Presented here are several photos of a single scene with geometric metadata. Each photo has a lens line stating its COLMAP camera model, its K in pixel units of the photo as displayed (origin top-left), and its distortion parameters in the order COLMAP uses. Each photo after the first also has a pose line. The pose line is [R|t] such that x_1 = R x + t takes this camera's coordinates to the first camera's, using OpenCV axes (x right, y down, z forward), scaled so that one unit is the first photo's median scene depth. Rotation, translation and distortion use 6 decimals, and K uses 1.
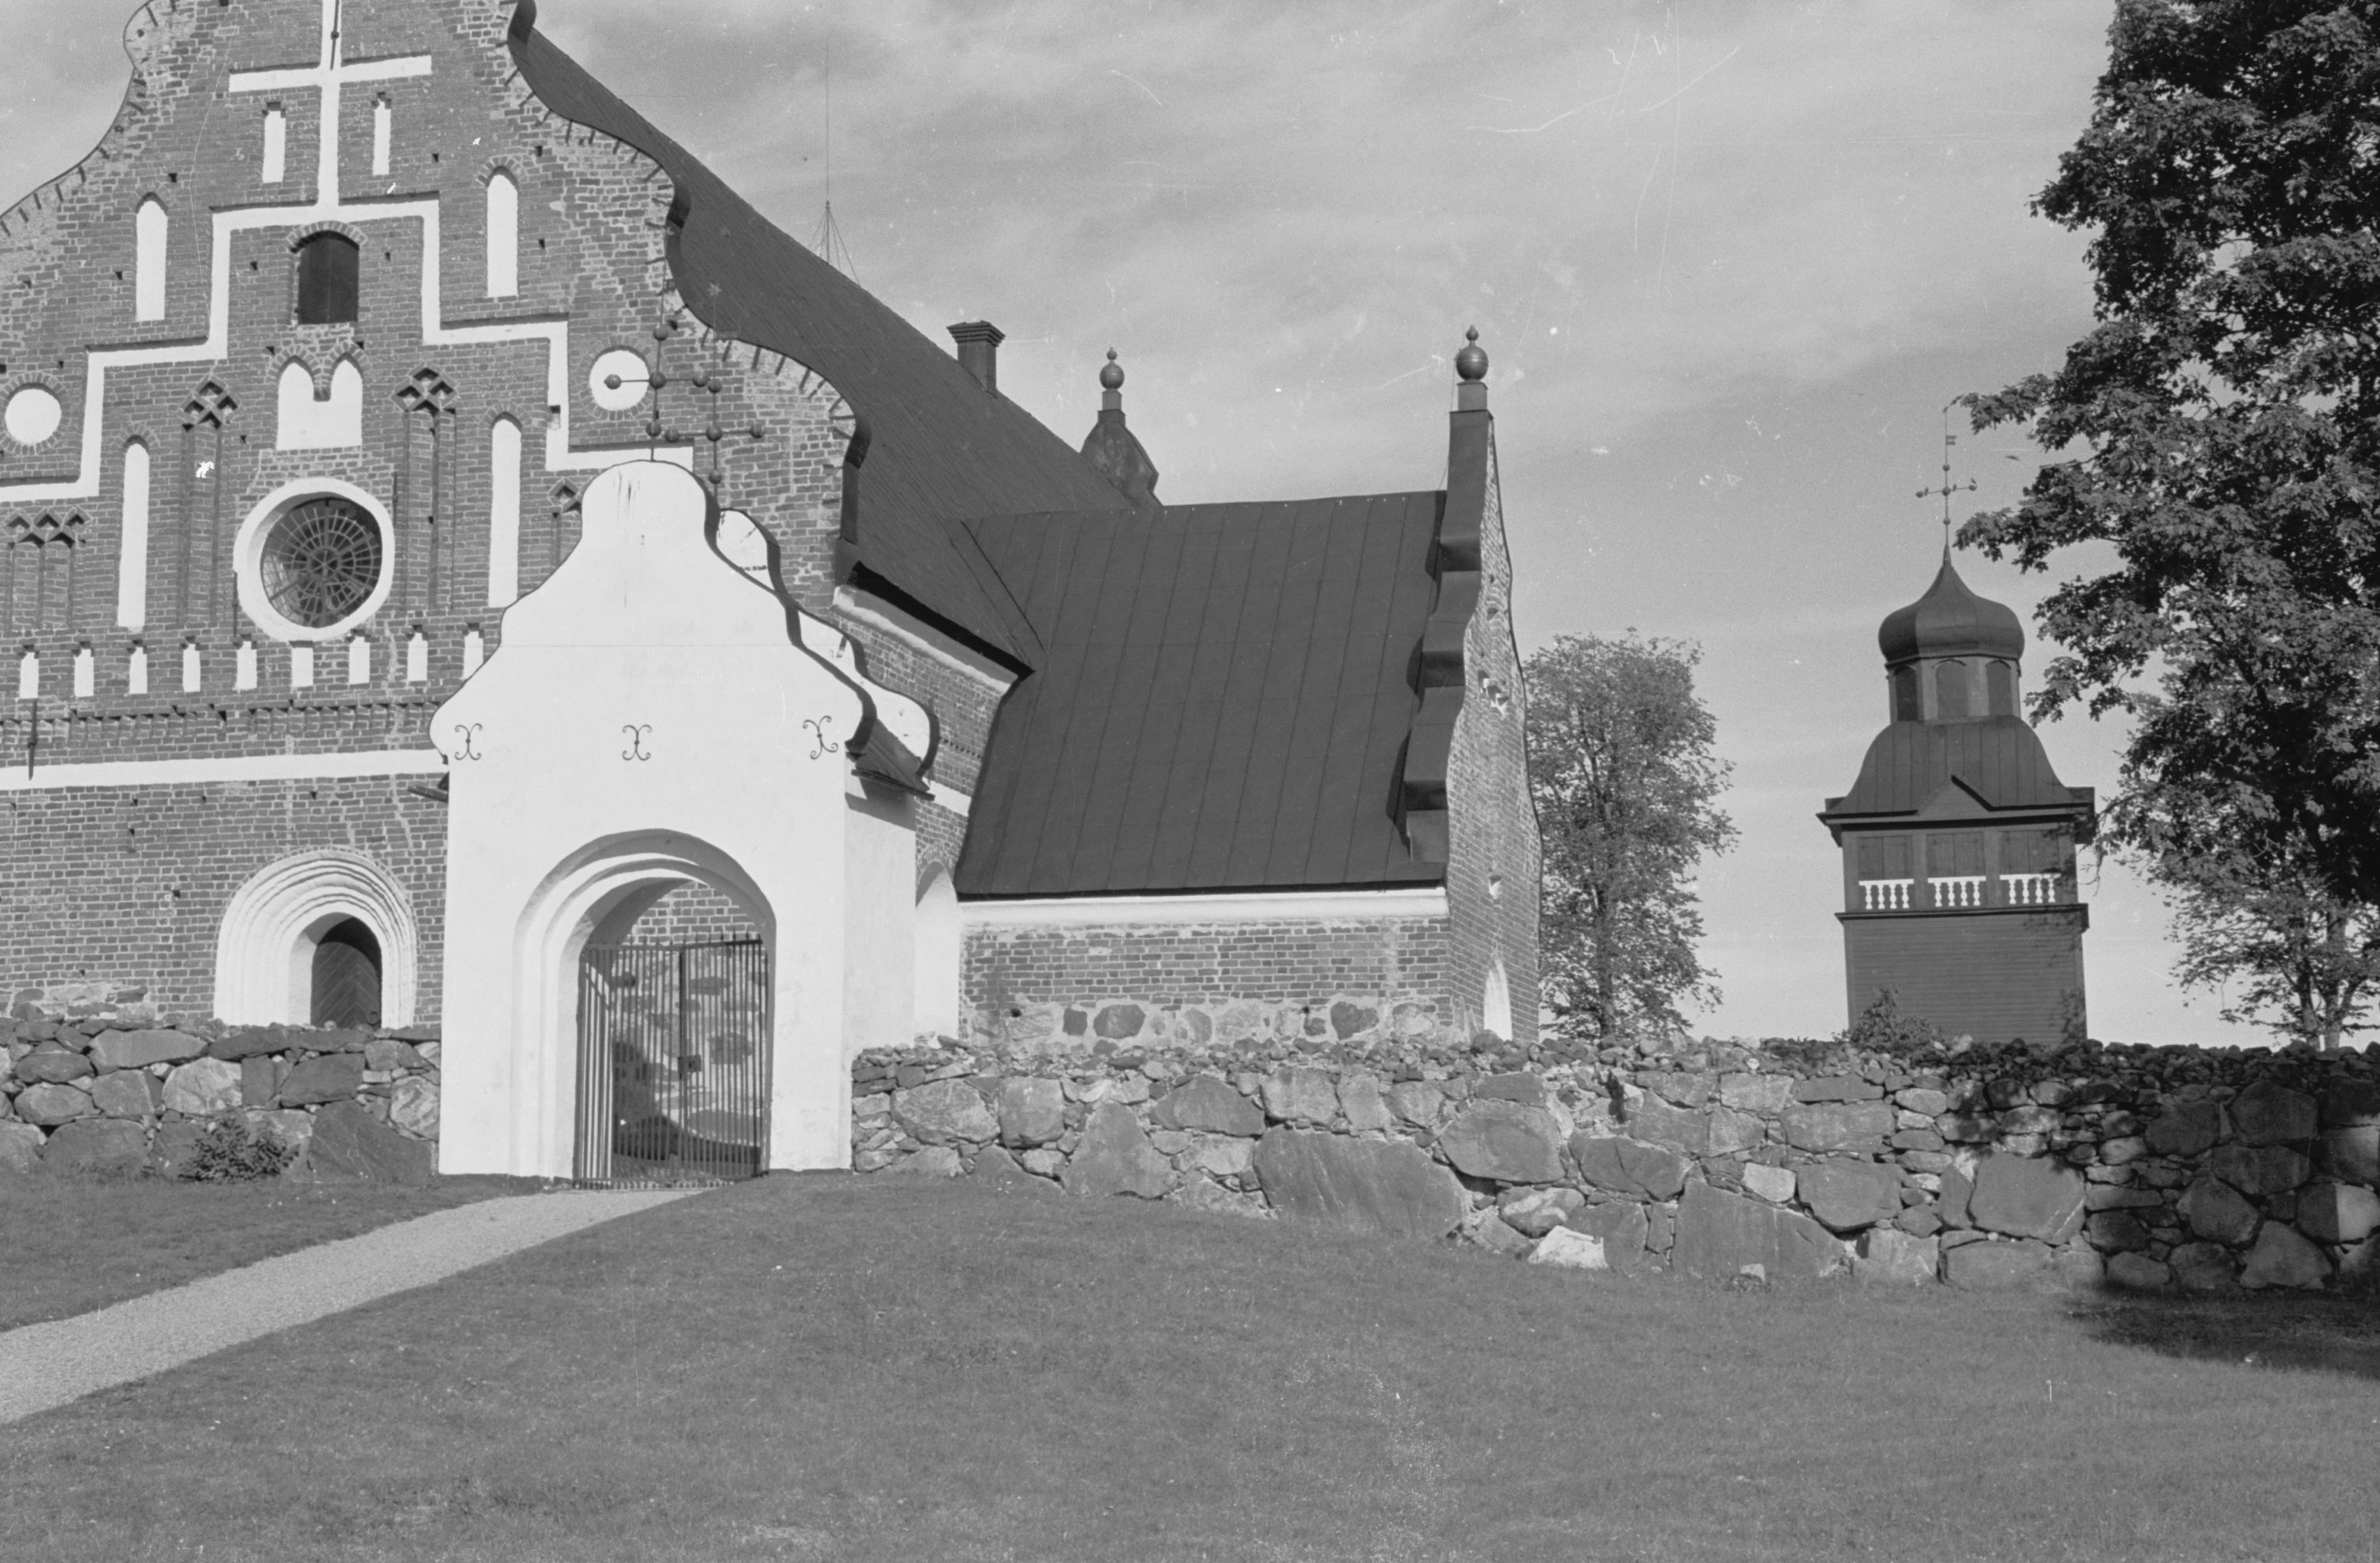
lens RADIAL K [[2934.8, 0, 1139.5], [0, 2934.8, 783.3], [0, 0, 1]] dist [0.026025, -0.027781]
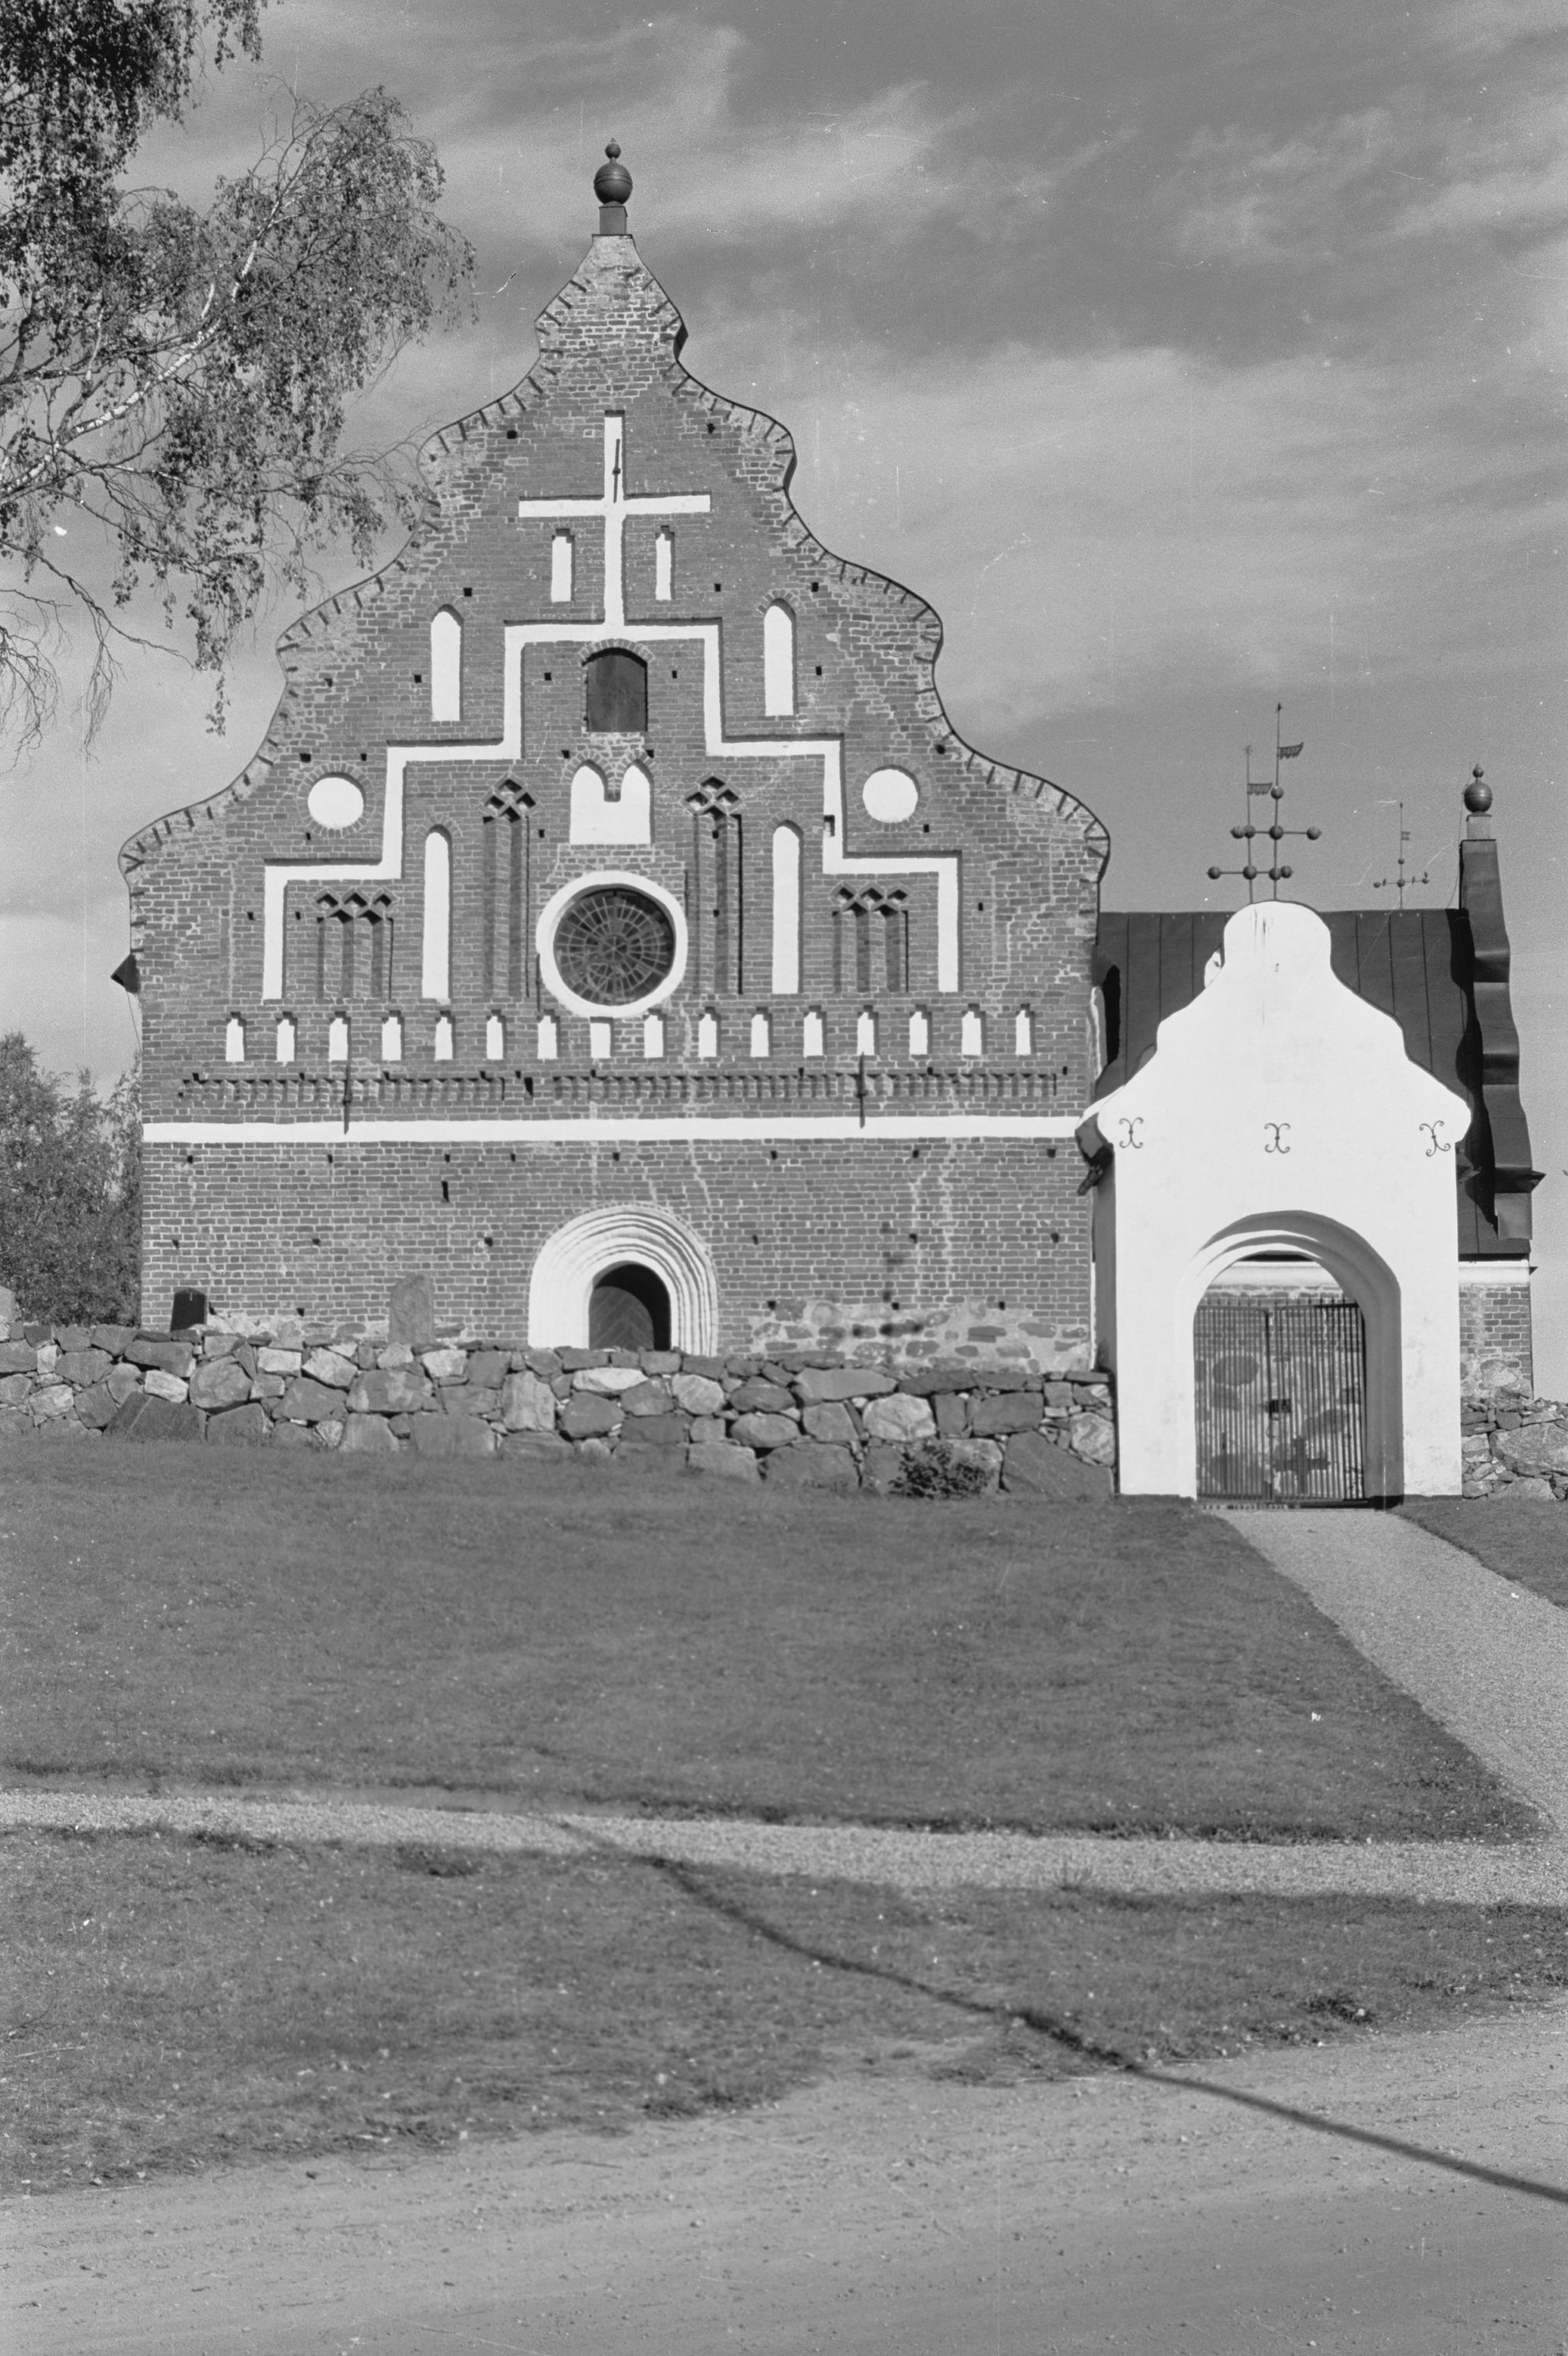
lens RADIAL K [[2886.1, 0, 784.0], [0, 2886.1, 1178.0], [0, 0, 1]] dist [0.010010, -0.037773]
pose [[0.991601, 0.027247, 0.126434, -0.351065], [-0.029562, 0.999427, 0.016468, -0.007425], [-0.125913, -0.020067, 0.991838, -0.096883]]
